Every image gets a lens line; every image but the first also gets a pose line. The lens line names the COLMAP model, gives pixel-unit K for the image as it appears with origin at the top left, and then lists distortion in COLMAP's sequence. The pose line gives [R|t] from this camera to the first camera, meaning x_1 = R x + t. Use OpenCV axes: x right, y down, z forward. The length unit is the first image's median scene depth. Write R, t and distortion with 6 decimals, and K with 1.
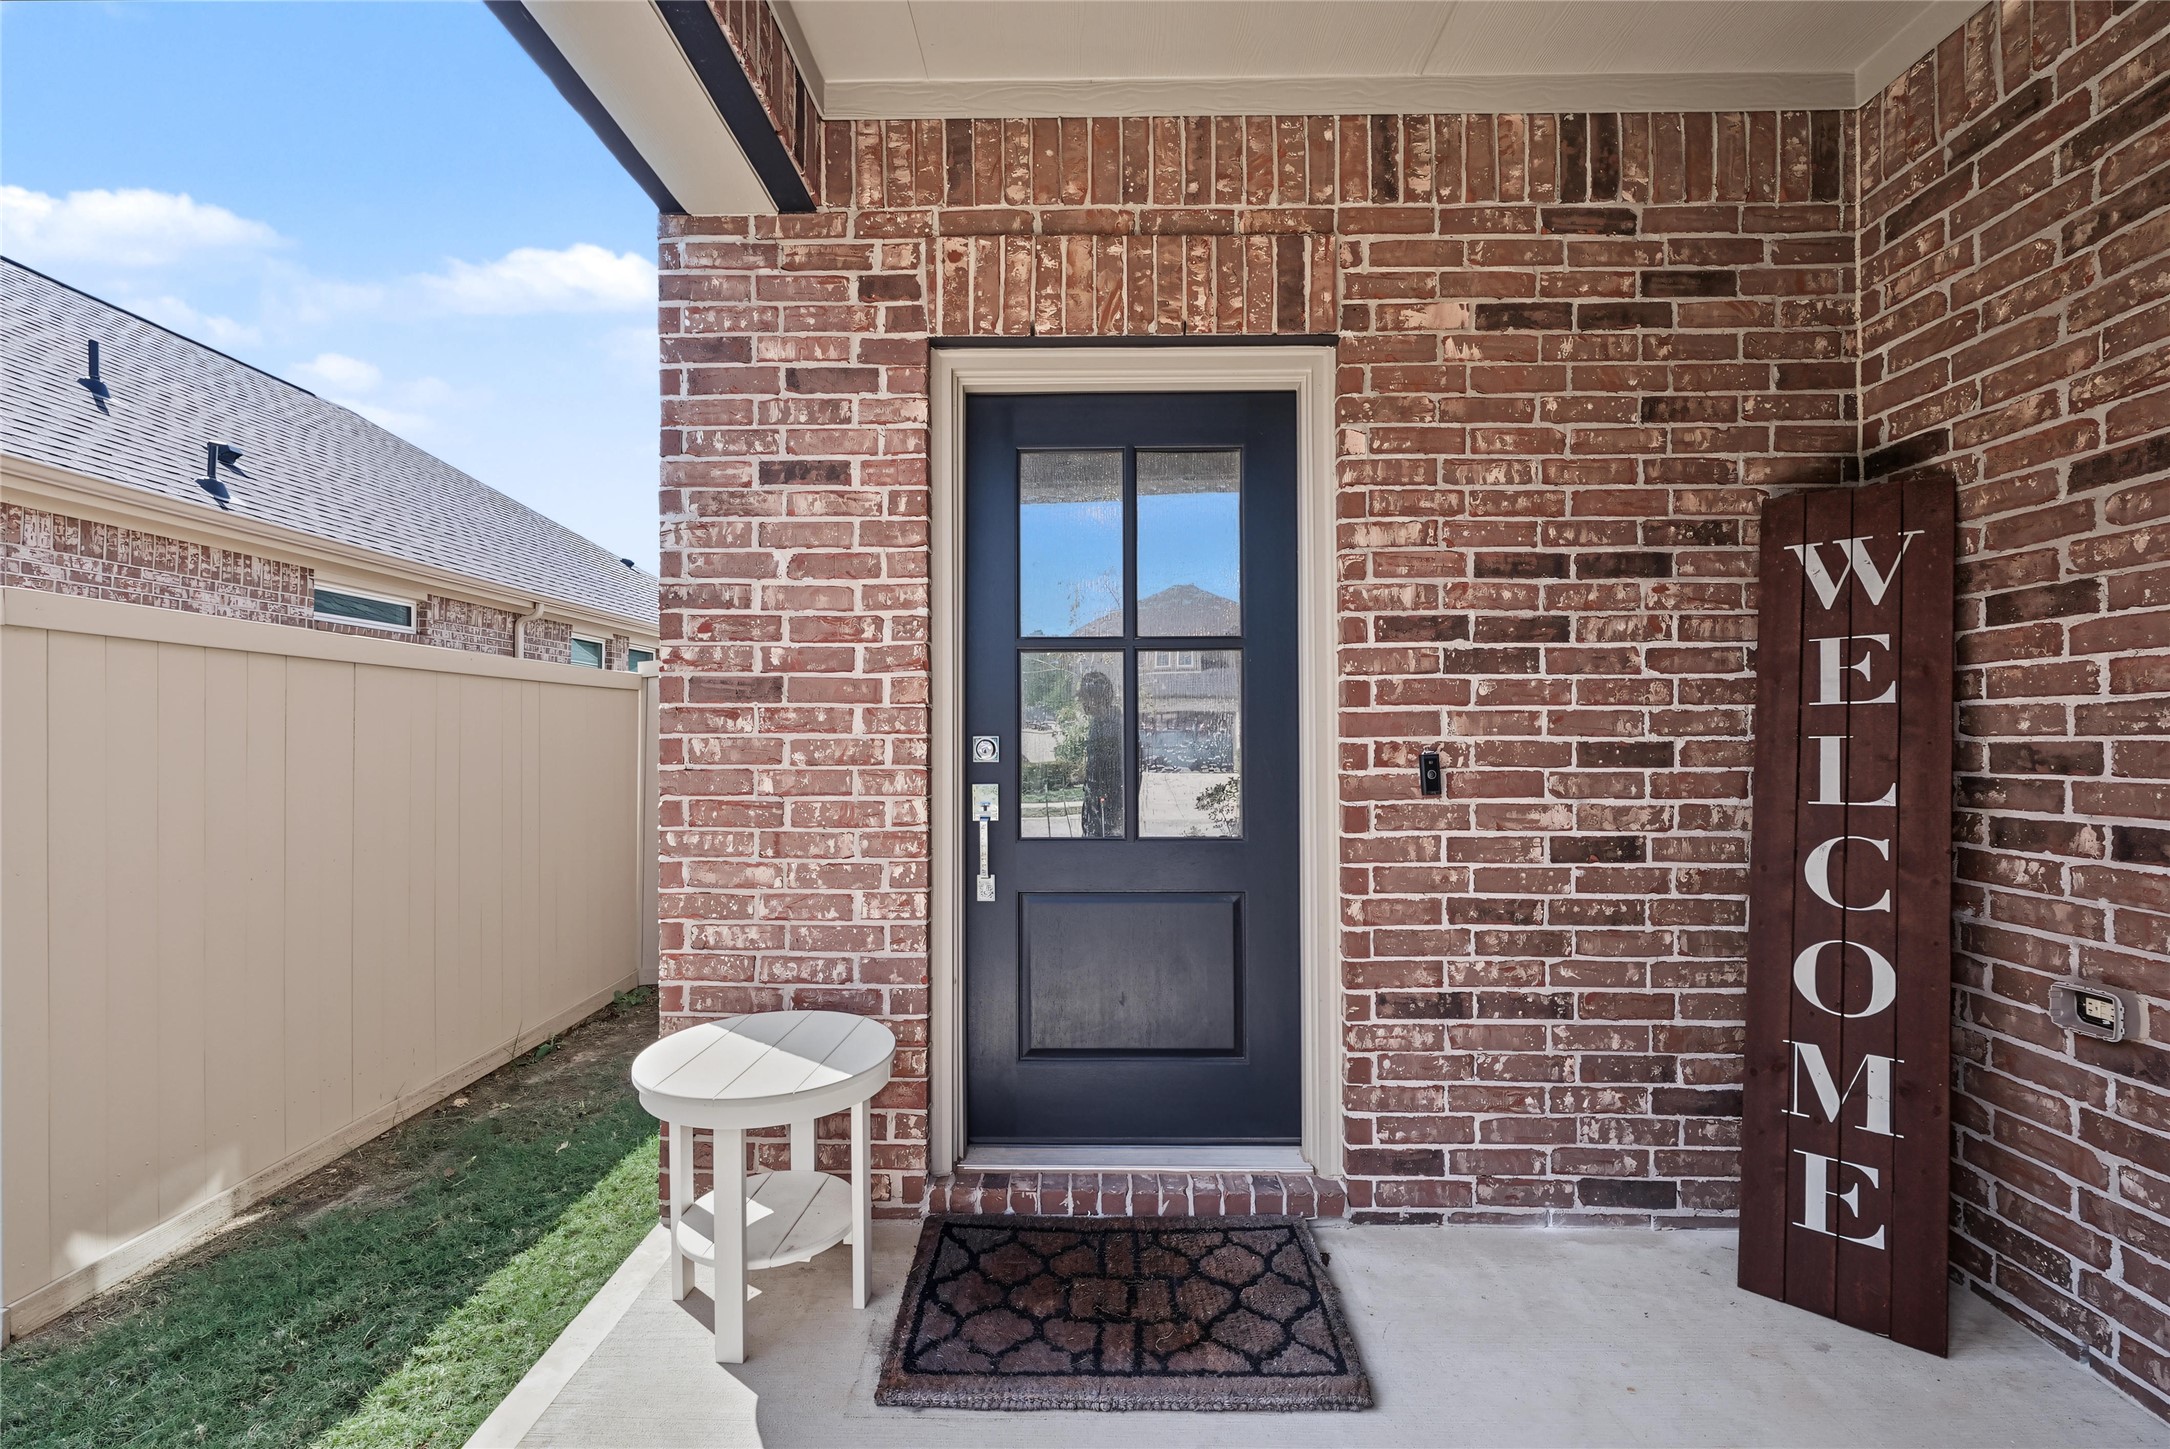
lens RADIAL K [[981.7, 0, 1080.9], [0, 981.7, 701.2], [0, 0, 1]] dist [-0.000731, -0.000617]
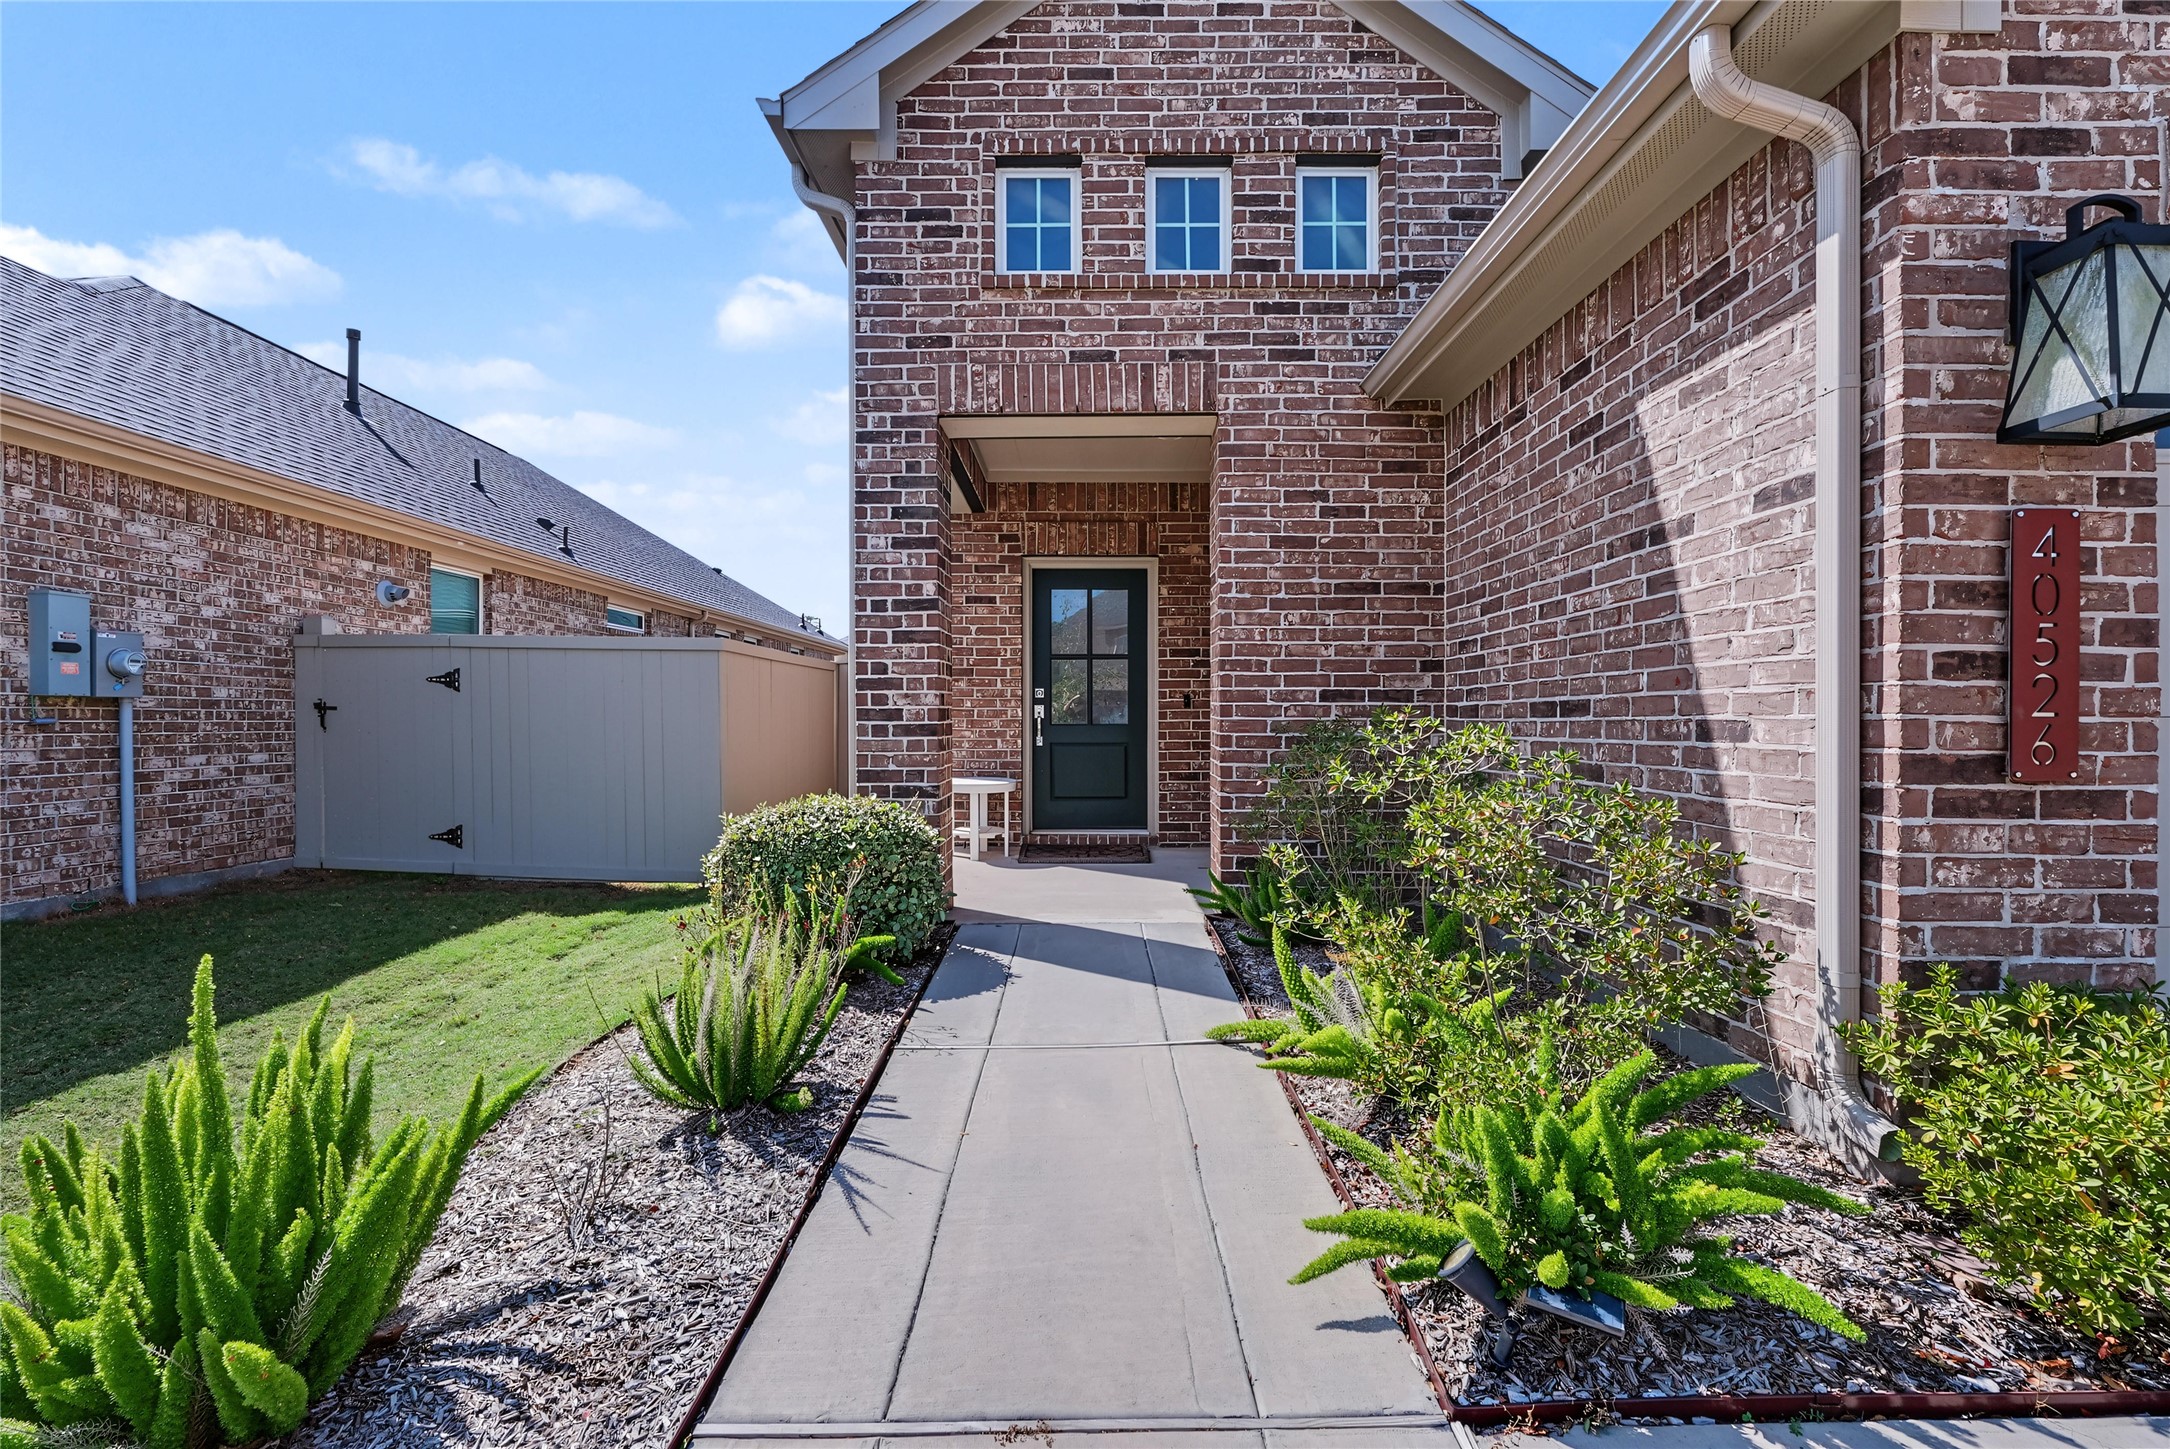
lens RADIAL K [[981.7, 0, 1082.1], [0, 981.7, 675.4], [0, 0, 1]] dist [-0.000731, -0.000617]
pose [[0.999787, 0.002944, 0.020429, -0.032569], [-0.002860, 0.999987, -0.004174, 0.009405], [-0.020441, 0.004115, 0.999783, -2.004601]]
